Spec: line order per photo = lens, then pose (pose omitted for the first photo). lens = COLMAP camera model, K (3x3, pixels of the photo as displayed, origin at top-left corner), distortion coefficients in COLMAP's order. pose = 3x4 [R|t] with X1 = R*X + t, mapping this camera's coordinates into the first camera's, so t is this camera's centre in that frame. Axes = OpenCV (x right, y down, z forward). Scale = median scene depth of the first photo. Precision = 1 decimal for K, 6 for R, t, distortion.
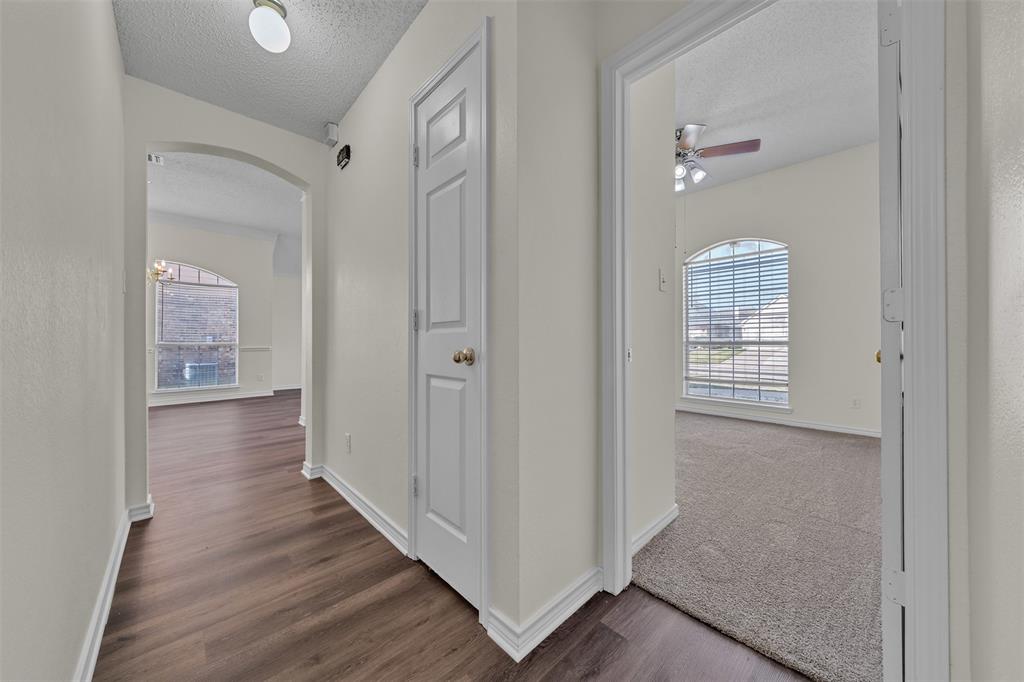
lens RADIAL K [[354.6, 0, 510.5], [0, 354.6, 338.3], [0, 0, 1]] dist [-0.000855, -0.000150]
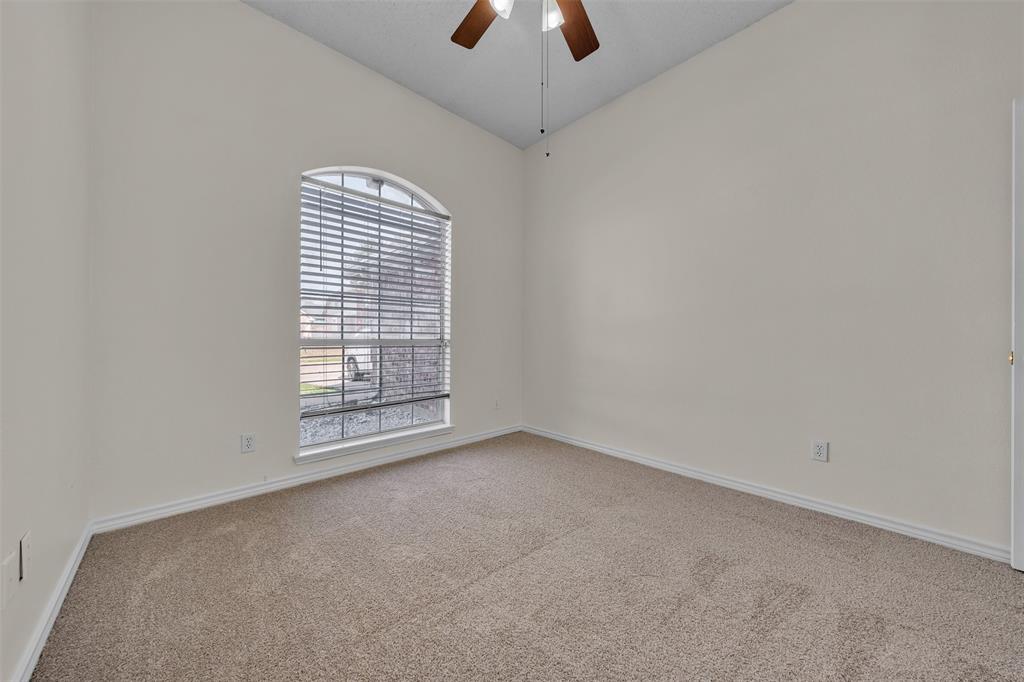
lens RADIAL K [[354.6, 0, 510.5], [0, 354.6, 338.3], [0, 0, 1]] dist [-0.000855, -0.000150]
pose [[-0.000526, 0.003431, 0.999994, 0.014480], [-0.008190, 0.999961, -0.003436, 0.006352], [-0.999966, -0.008192, -0.000498, 0.783558]]
